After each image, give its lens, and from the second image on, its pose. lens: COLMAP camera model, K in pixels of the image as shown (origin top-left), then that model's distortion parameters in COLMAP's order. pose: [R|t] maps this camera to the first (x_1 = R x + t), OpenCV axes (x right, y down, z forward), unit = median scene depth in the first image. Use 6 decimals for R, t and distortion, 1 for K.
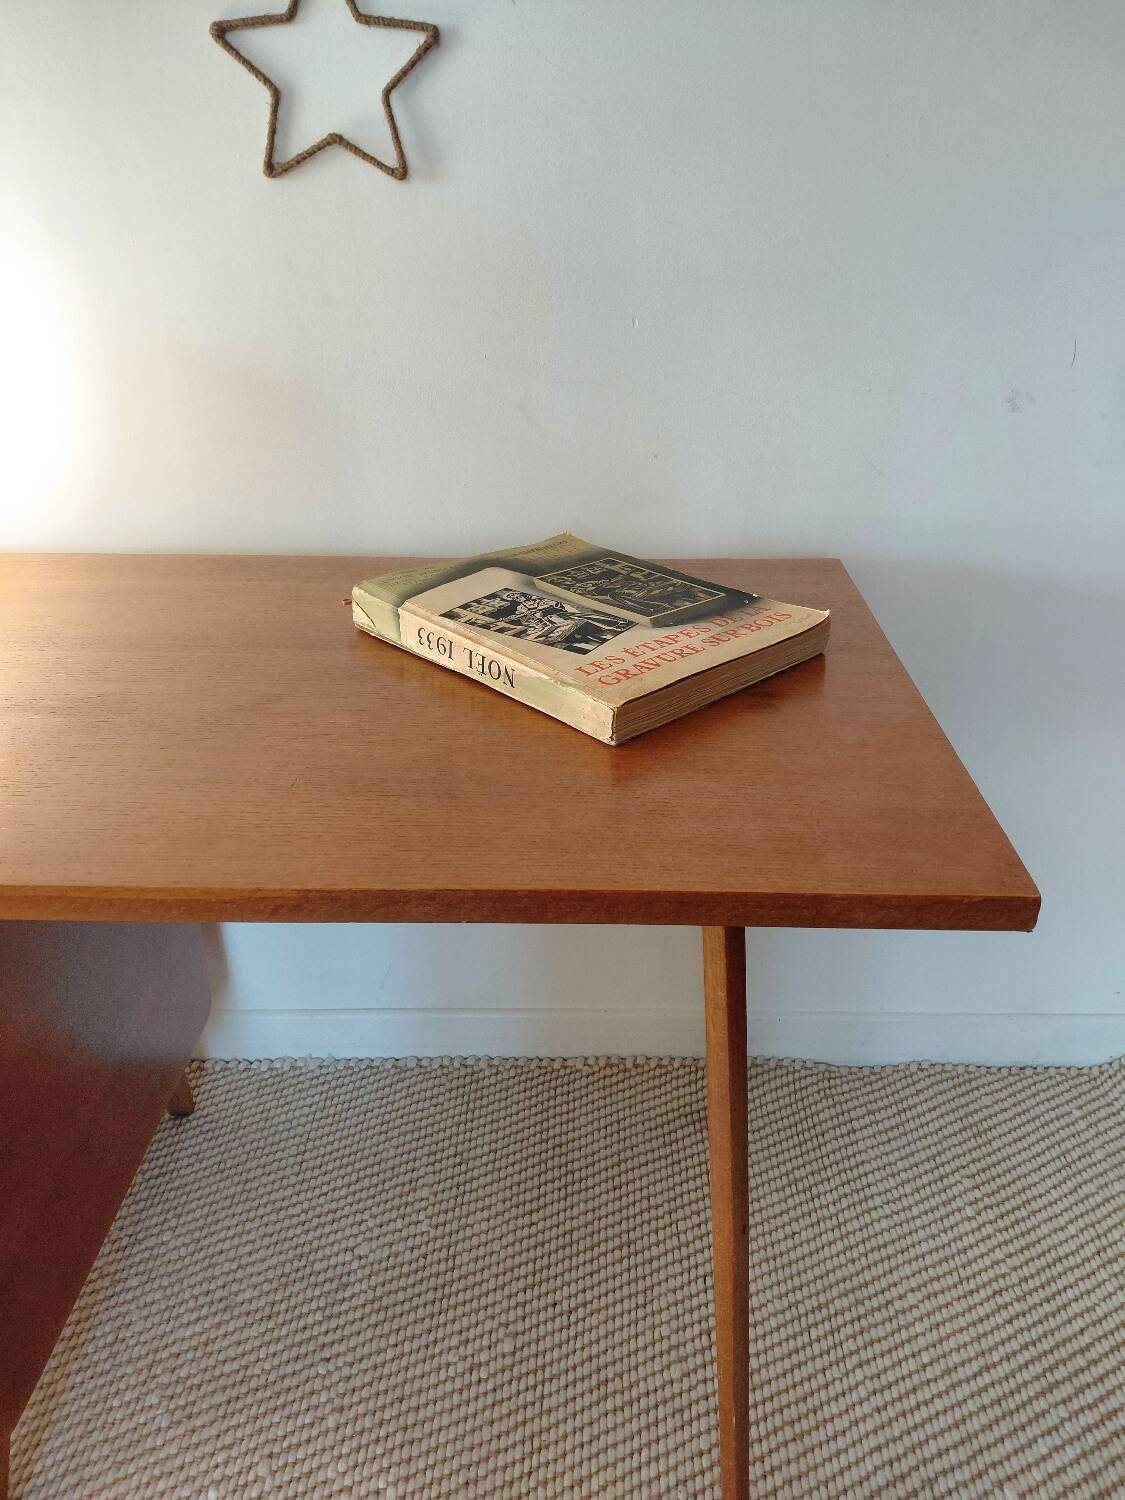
lens RADIAL K [[1116.6, 0, 590.3], [0, 1116.6, 741.9], [0, 0, 1]] dist [0.011090, -0.036344]
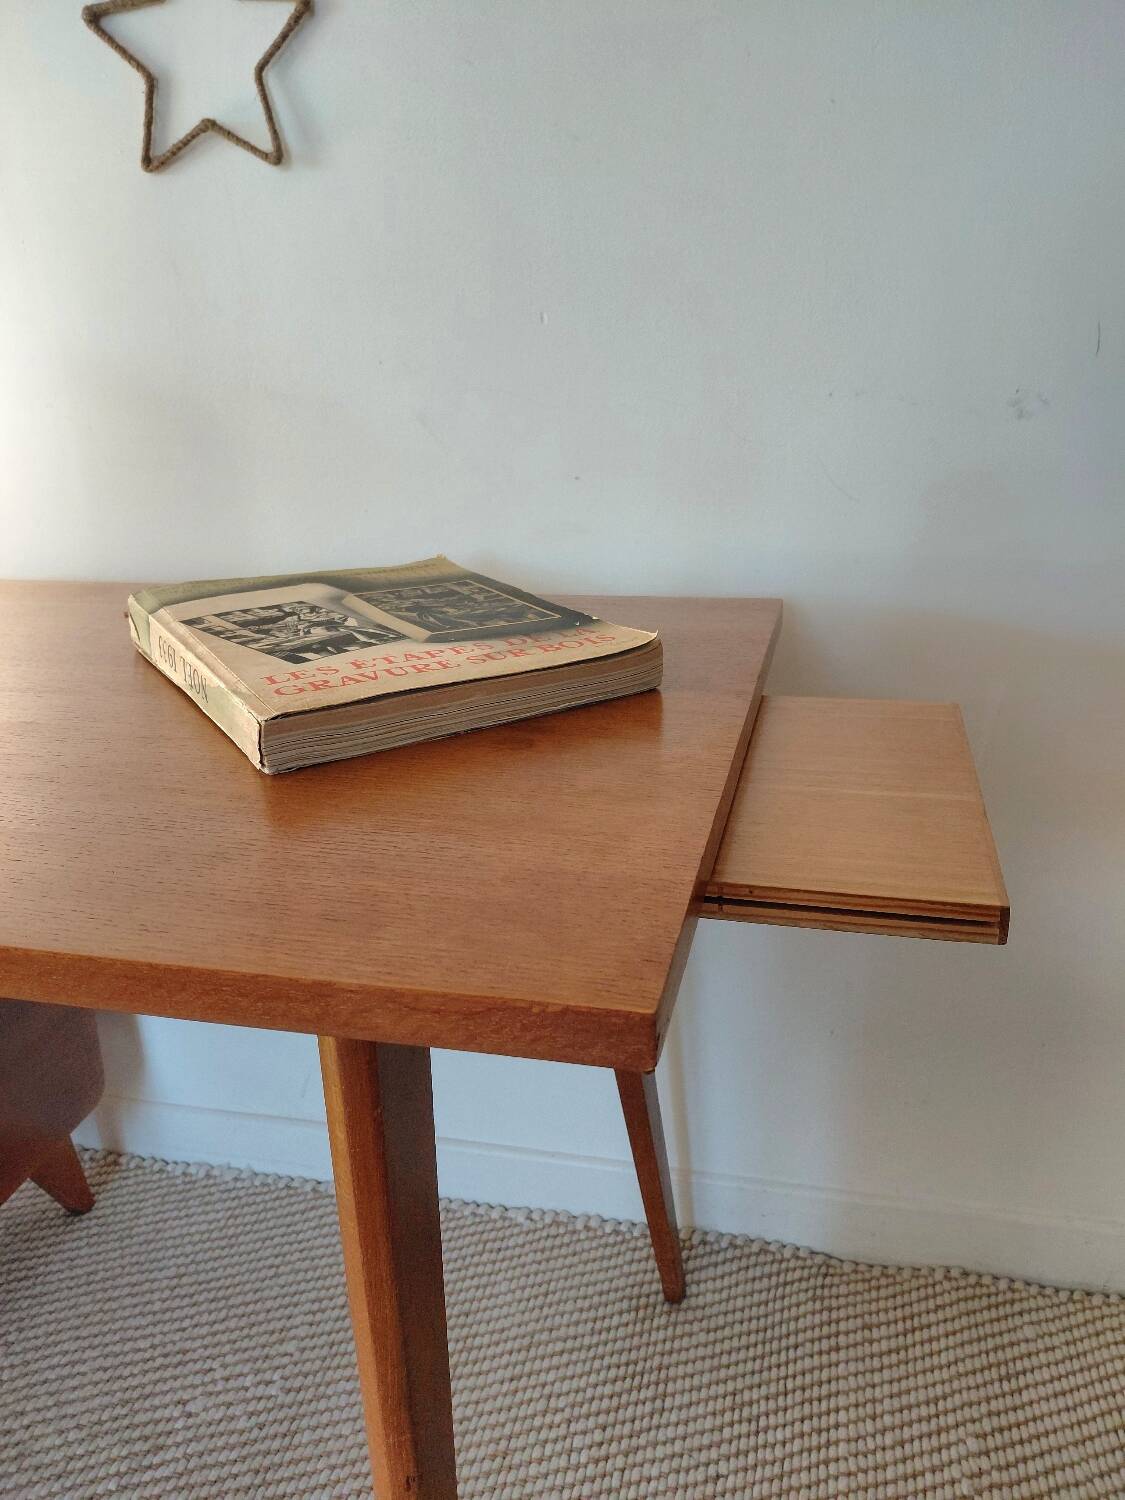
lens RADIAL K [[1116.6, 0, 588.6], [0, 1116.6, 753.5], [0, 0, 1]] dist [0.011090, -0.036344]
pose [[0.978213, 0.046881, -0.202243, 0.224570], [-0.067722, 0.992940, -0.097390, 0.028794], [0.196249, 0.108964, 0.974481, 0.185083]]
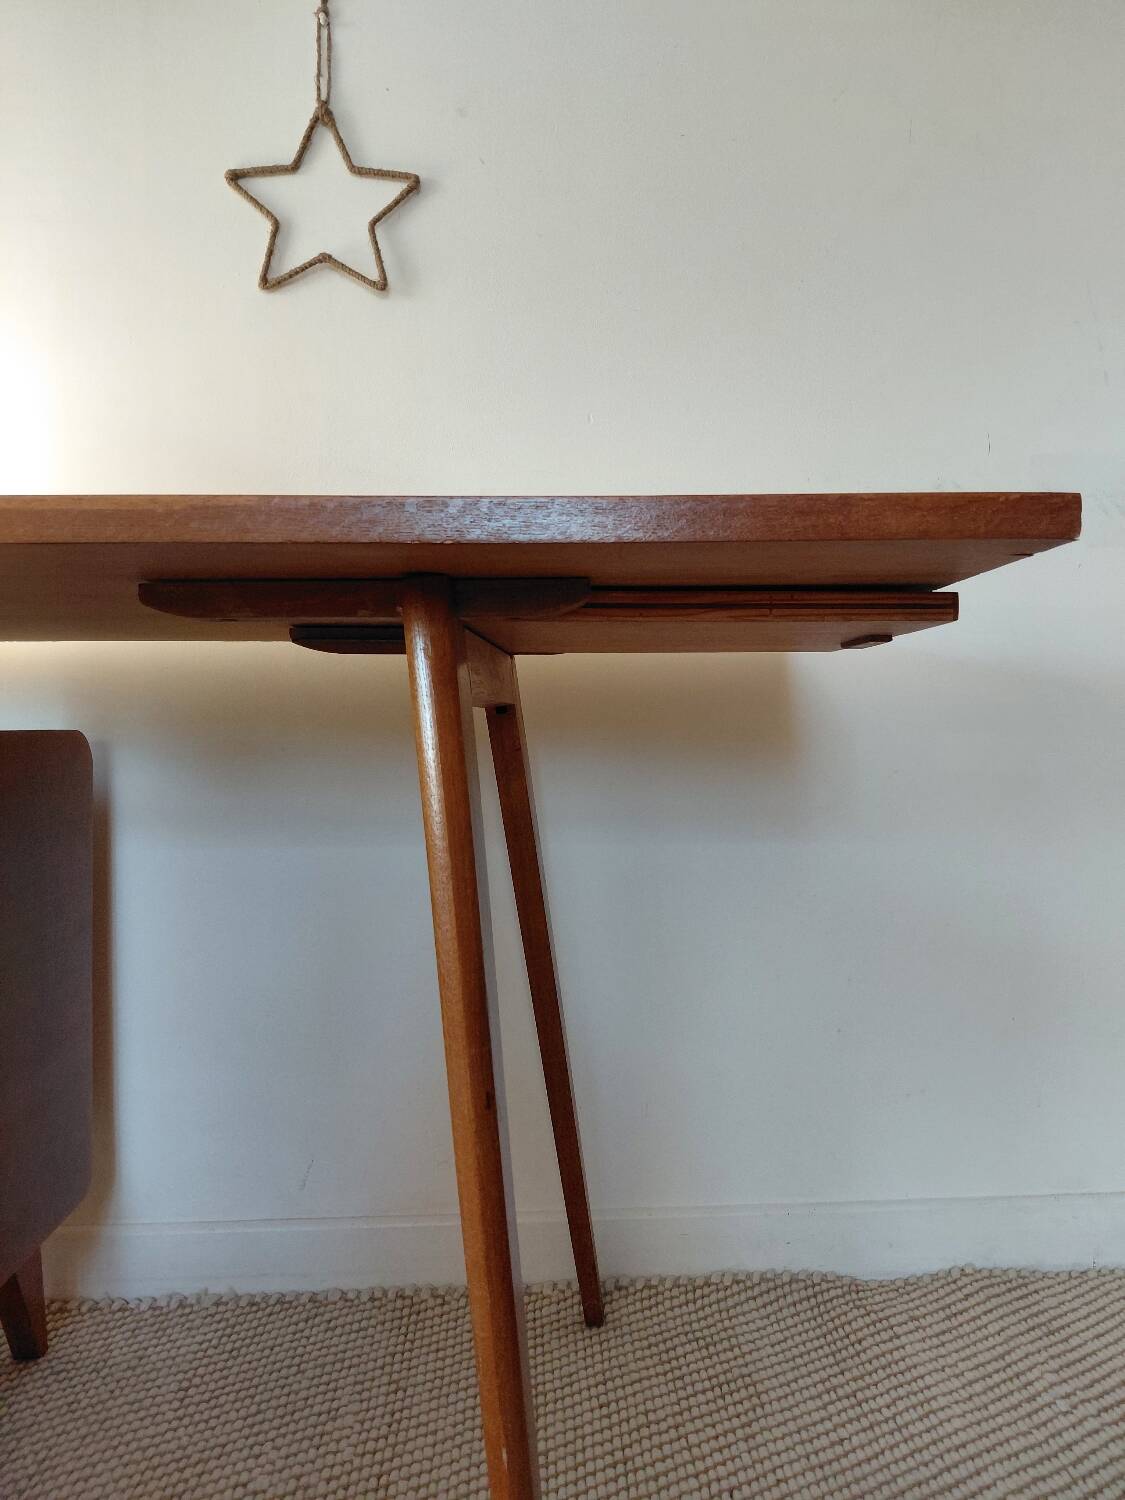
lens RADIAL K [[1116.6, 0, 594.7], [0, 1116.6, 751.5], [0, 0, 1]] dist [0.011090, -0.036344]
pose [[0.997799, -0.013000, 0.065029, -0.026961], [0.039363, 0.905272, -0.423004, 0.329020], [-0.053369, 0.424633, 0.903791, 0.131543]]
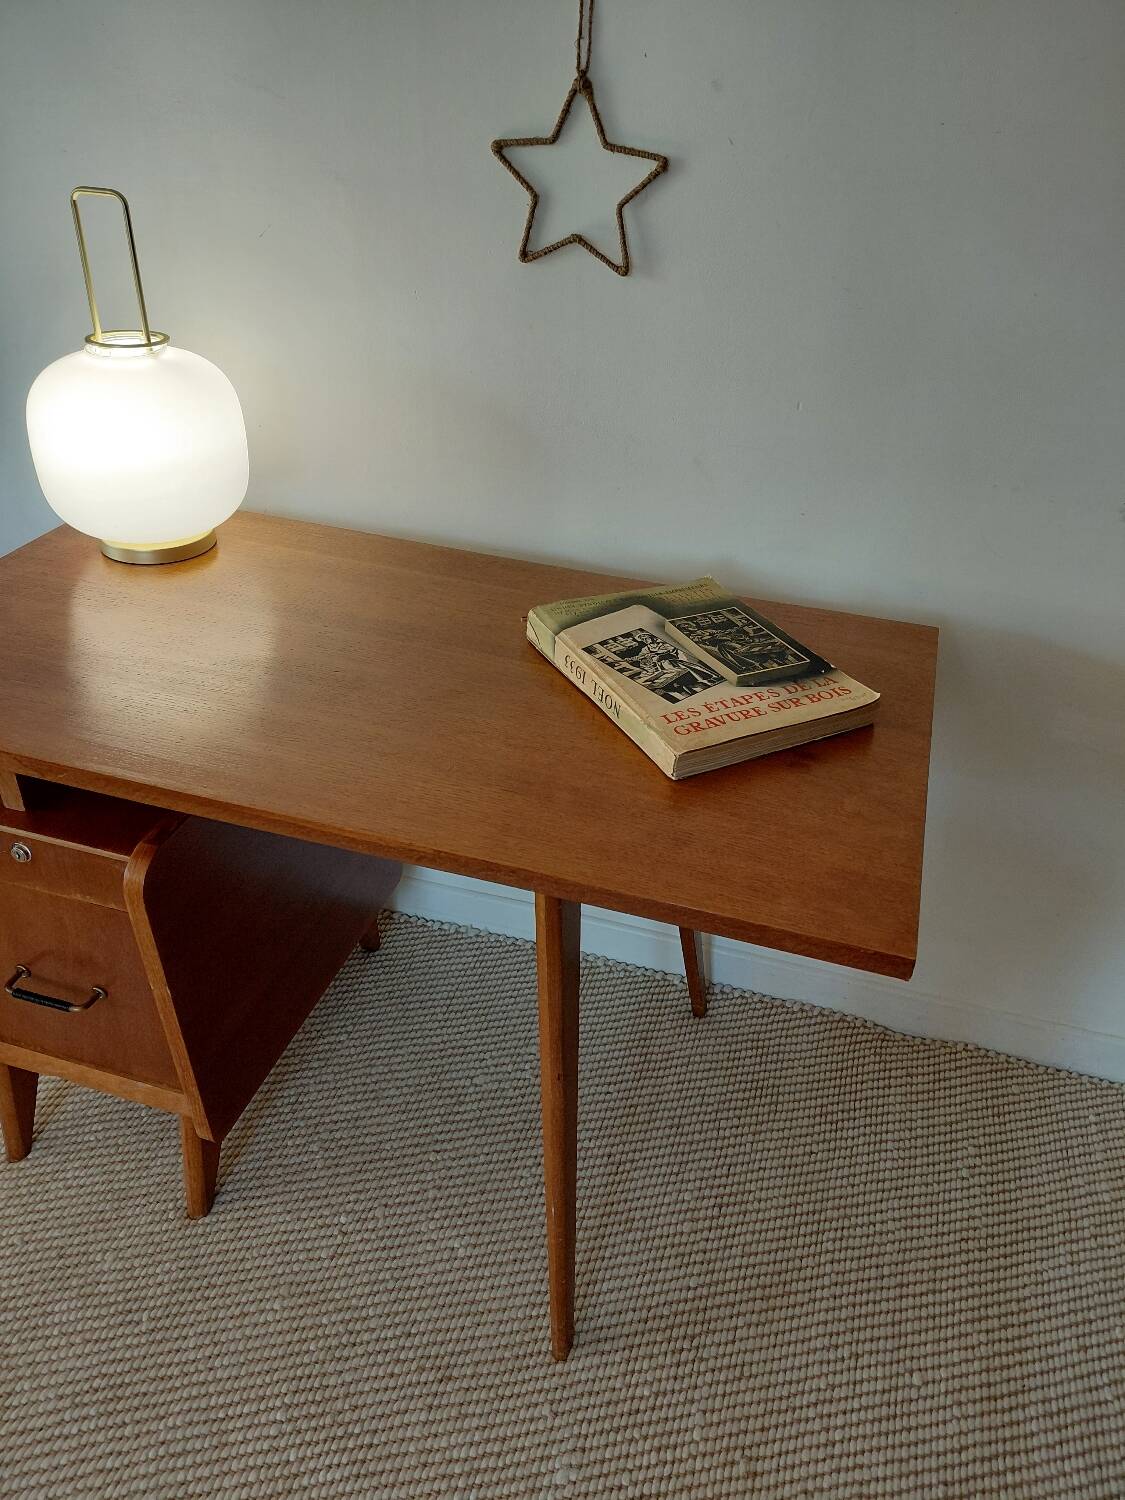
lens RADIAL K [[1116.6, 0, 595.5], [0, 1116.6, 749.0], [0, 0, 1]] dist [0.011090, -0.036344]
pose [[0.963070, 0.182691, -0.197789, 0.114481], [-0.159122, 0.978761, 0.129256, -0.116955], [0.217202, -0.093010, 0.971685, -0.208565]]
